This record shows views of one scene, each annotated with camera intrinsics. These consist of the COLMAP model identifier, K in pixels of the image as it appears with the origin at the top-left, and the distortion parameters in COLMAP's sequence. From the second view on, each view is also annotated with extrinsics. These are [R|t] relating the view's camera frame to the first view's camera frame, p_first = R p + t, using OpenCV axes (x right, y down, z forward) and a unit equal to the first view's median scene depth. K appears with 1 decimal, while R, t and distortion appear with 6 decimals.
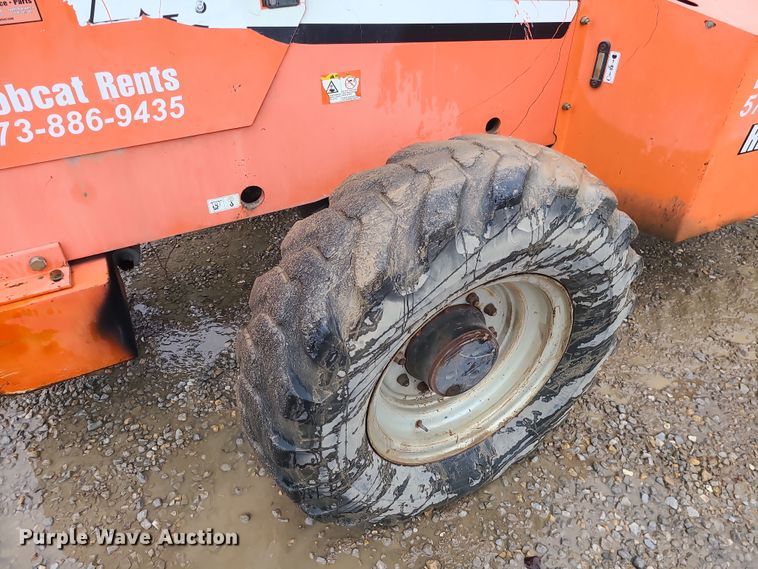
lens RADIAL K [[584.9, 0, 381.9], [0, 584.9, 302.2], [0, 0, 1]] dist [0.029876, -0.007929]
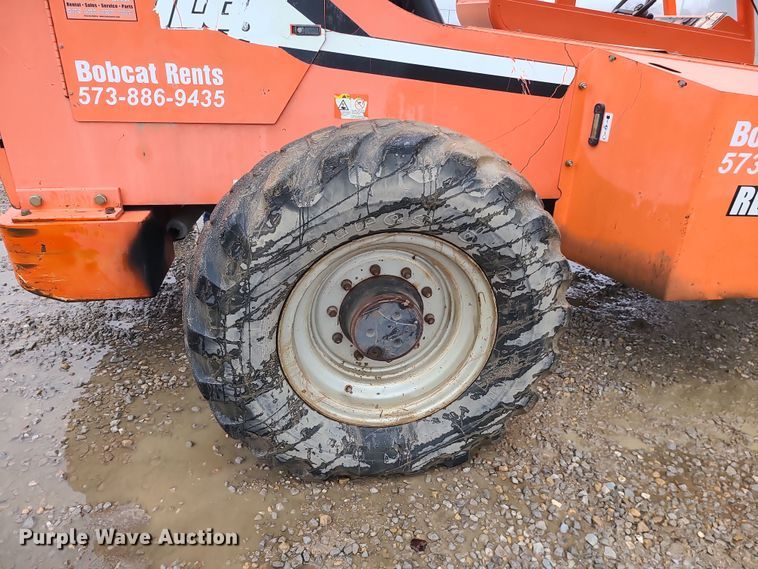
lens RADIAL K [[599.9, 0, 382.5], [0, 599.9, 317.9], [0, 0, 1]] dist [0.032544, -0.007494]
pose [[0.946221, 0.169275, -0.275702, 0.463496], [-0.230013, 0.951276, -0.205350, 0.337666], [0.227508, 0.257722, 0.939053, -0.074842]]
